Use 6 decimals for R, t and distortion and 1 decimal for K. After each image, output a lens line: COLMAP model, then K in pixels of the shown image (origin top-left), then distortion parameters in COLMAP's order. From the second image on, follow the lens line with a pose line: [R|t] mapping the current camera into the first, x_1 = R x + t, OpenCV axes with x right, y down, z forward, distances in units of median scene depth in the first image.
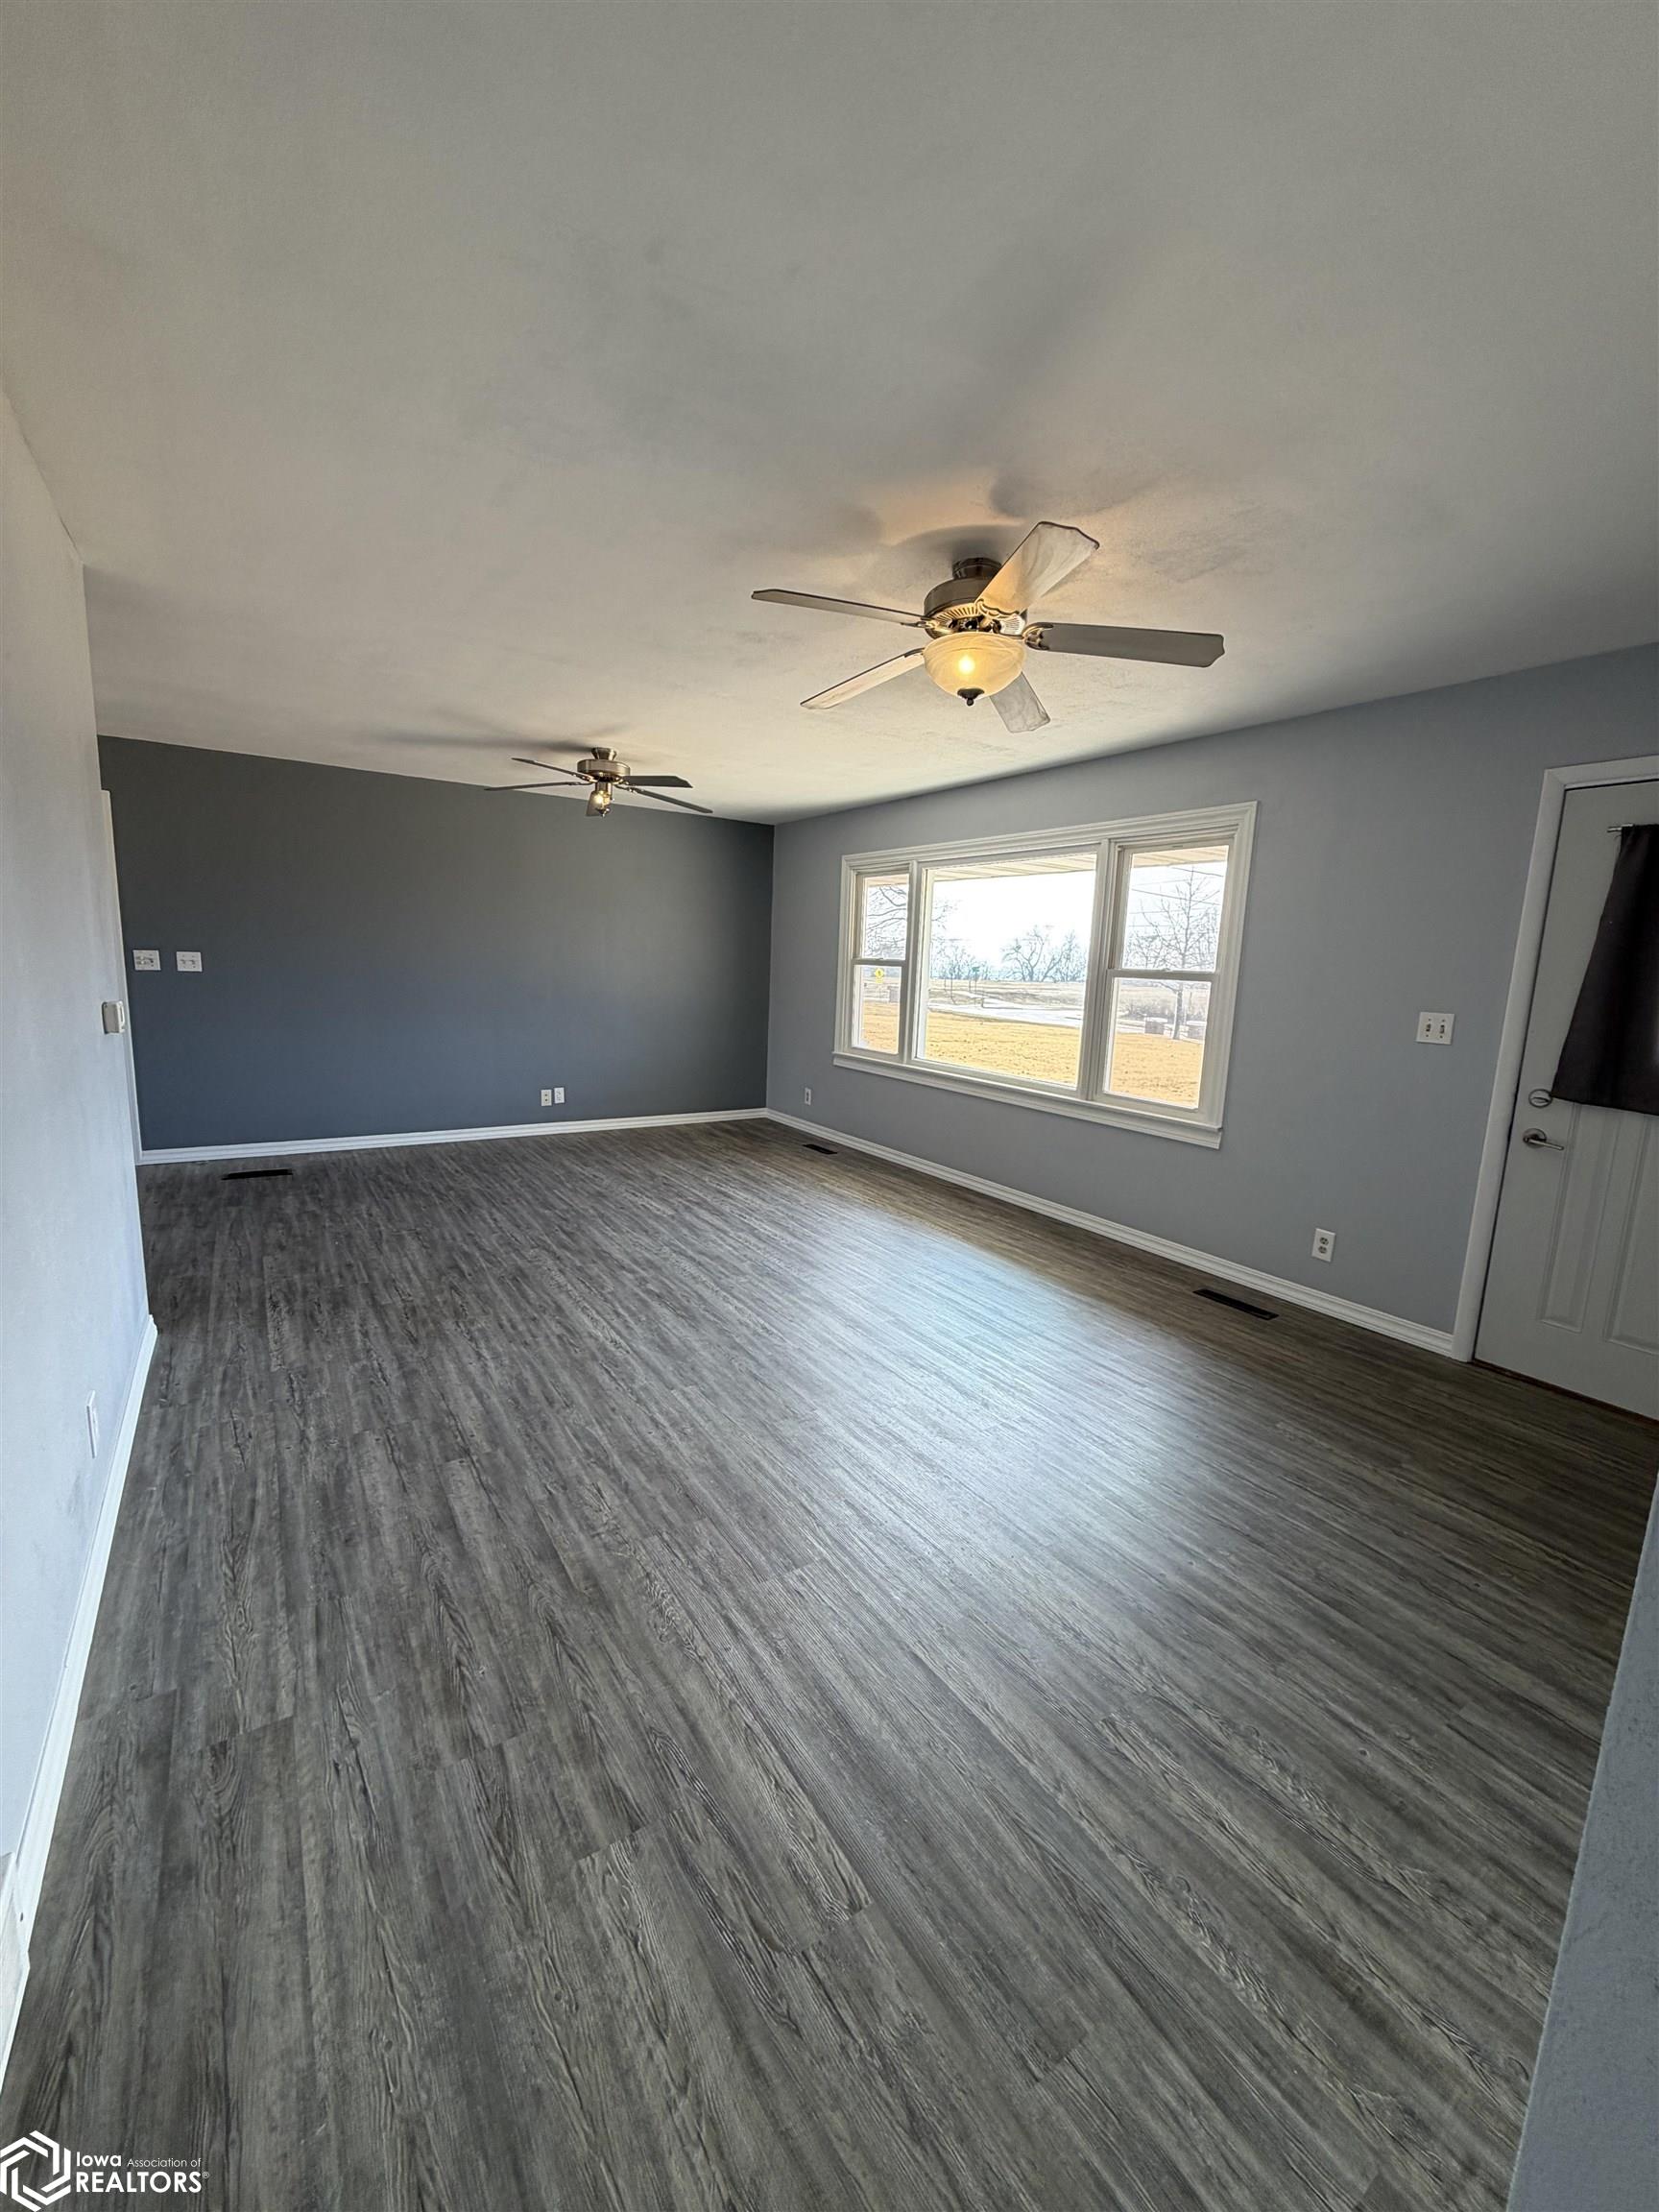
lens RADIAL K [[878.7, 0, 829.1], [0, 878.7, 1099.5], [0, 0, 1]] dist [0.001129, 0.000083]
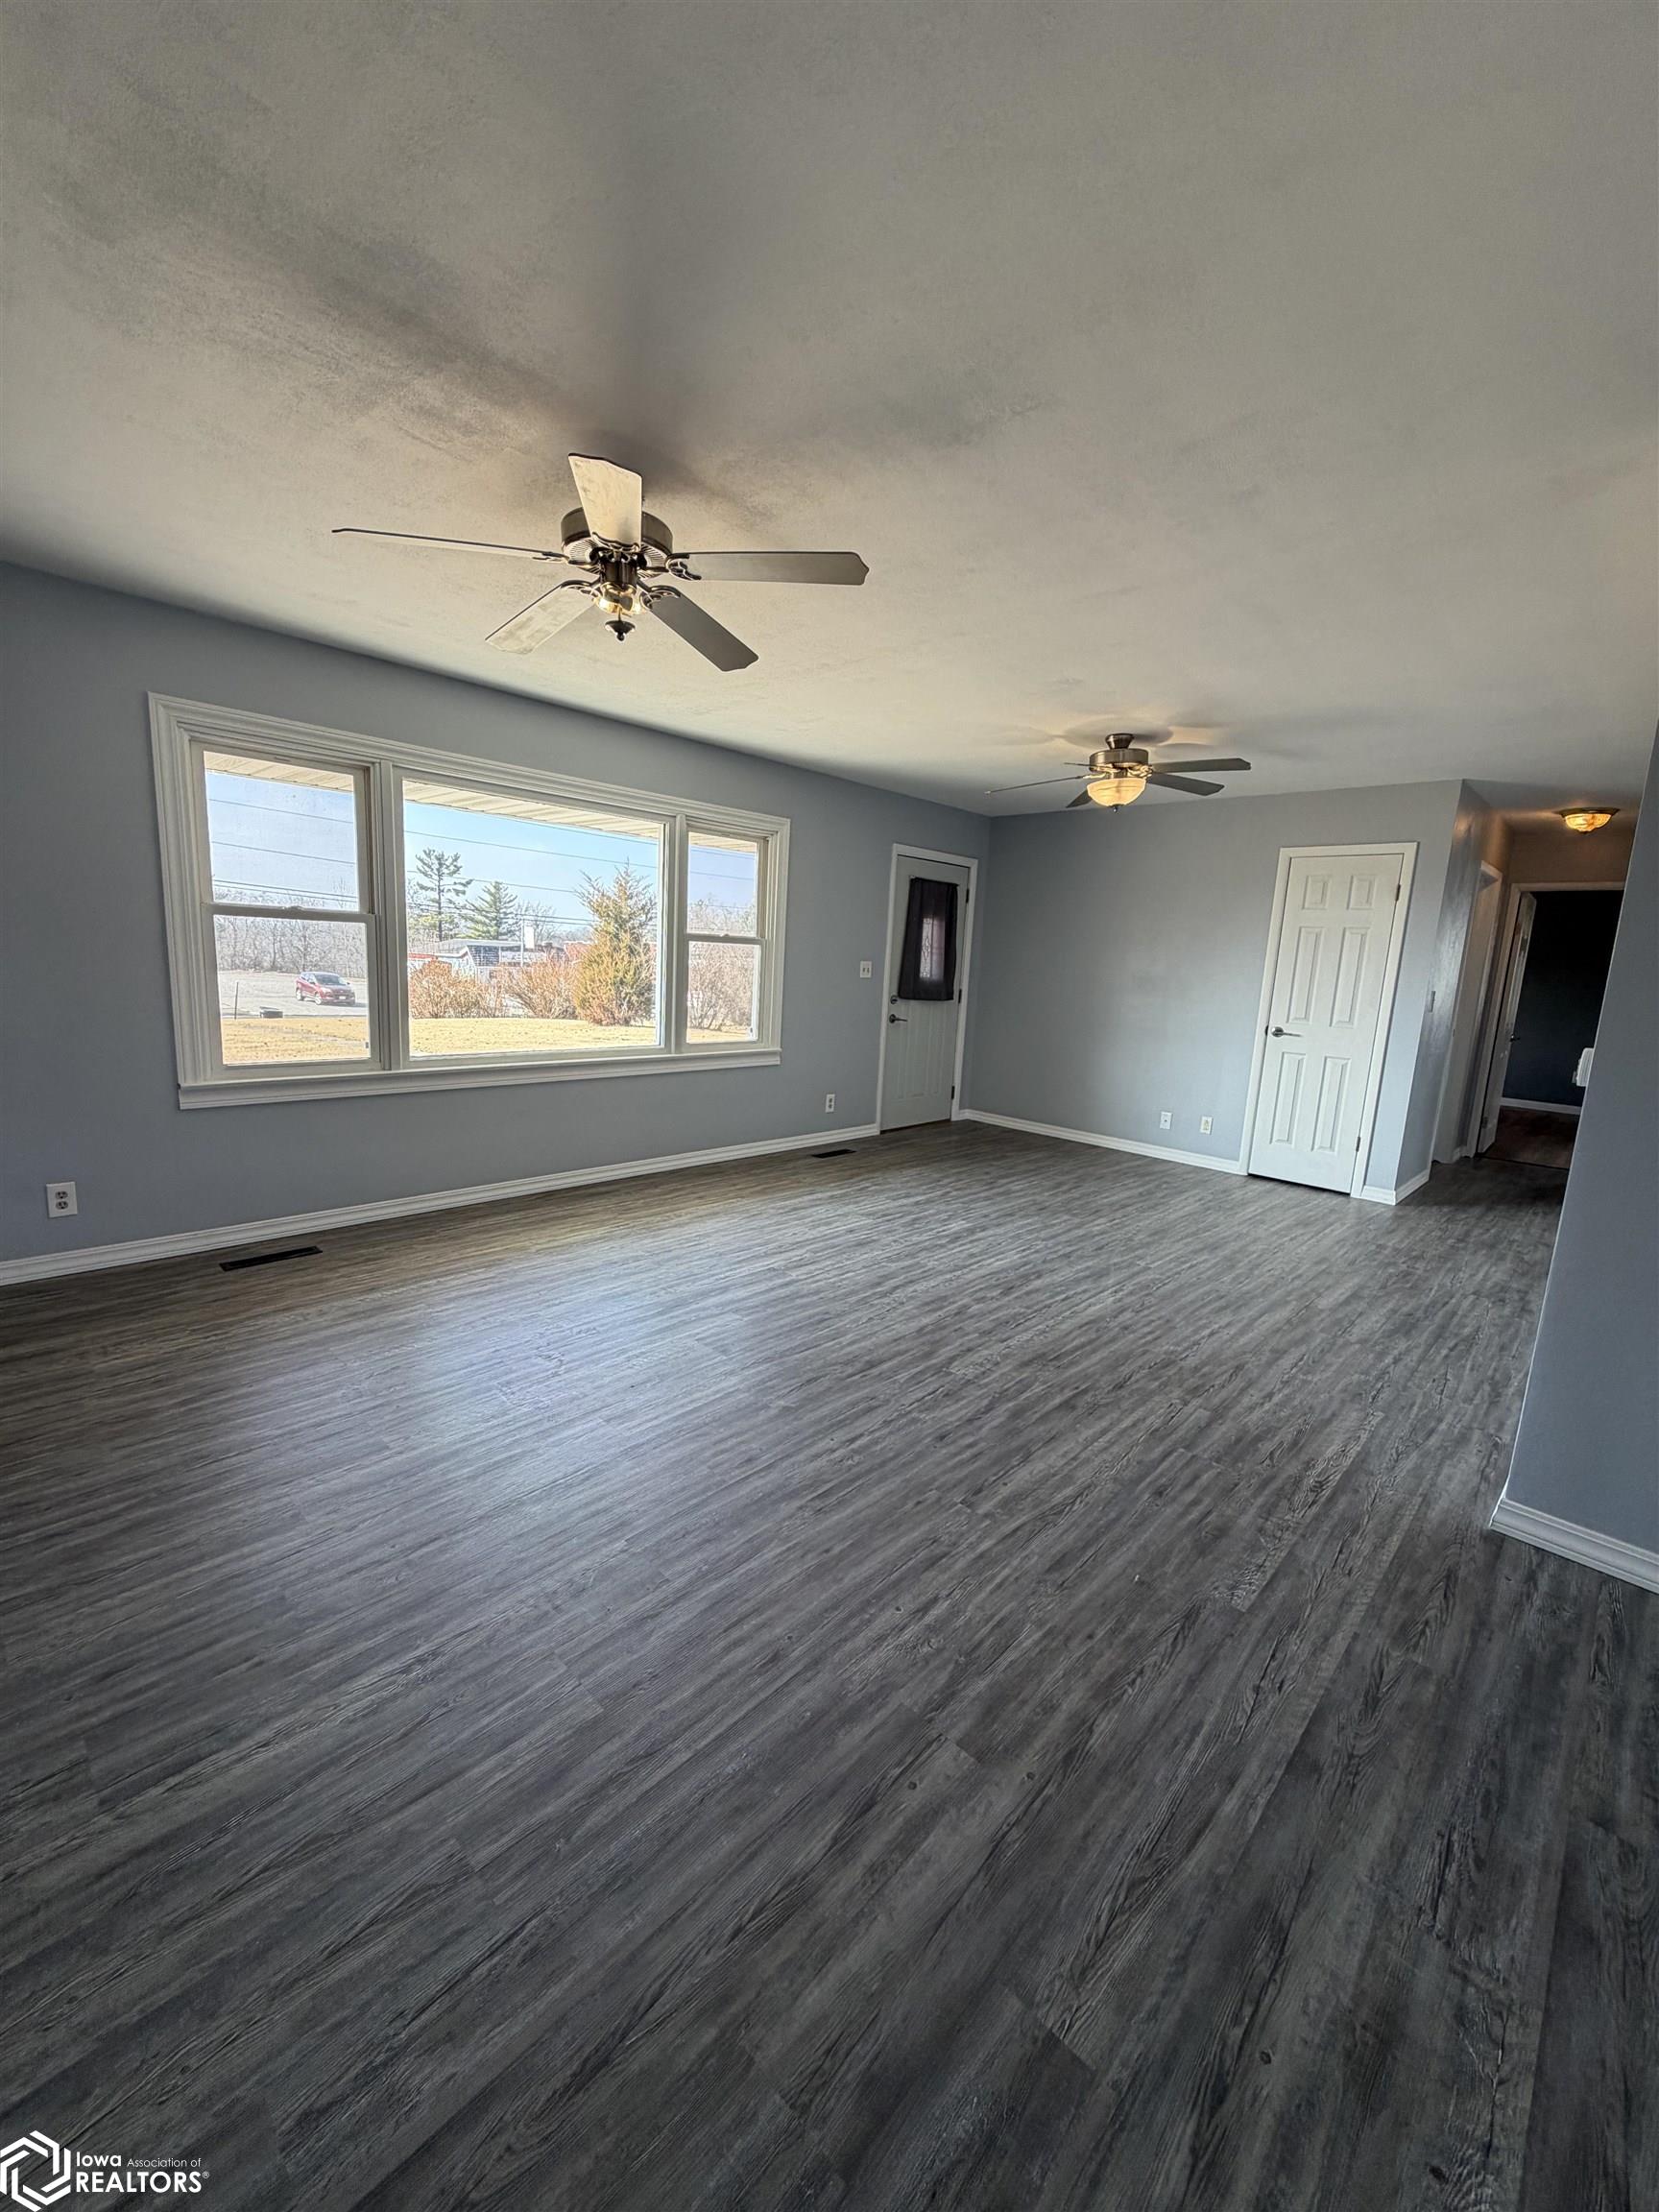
lens RADIAL K [[878.7, 0, 829.1], [0, 878.7, 1099.5], [0, 0, 1]] dist [0.001129, 0.000083]
pose [[-0.217650, -0.210359, 0.953088, -0.959926], [0.096747, 0.967039, 0.235532, -0.219786], [-0.971220, 0.143472, -0.190125, 1.228877]]
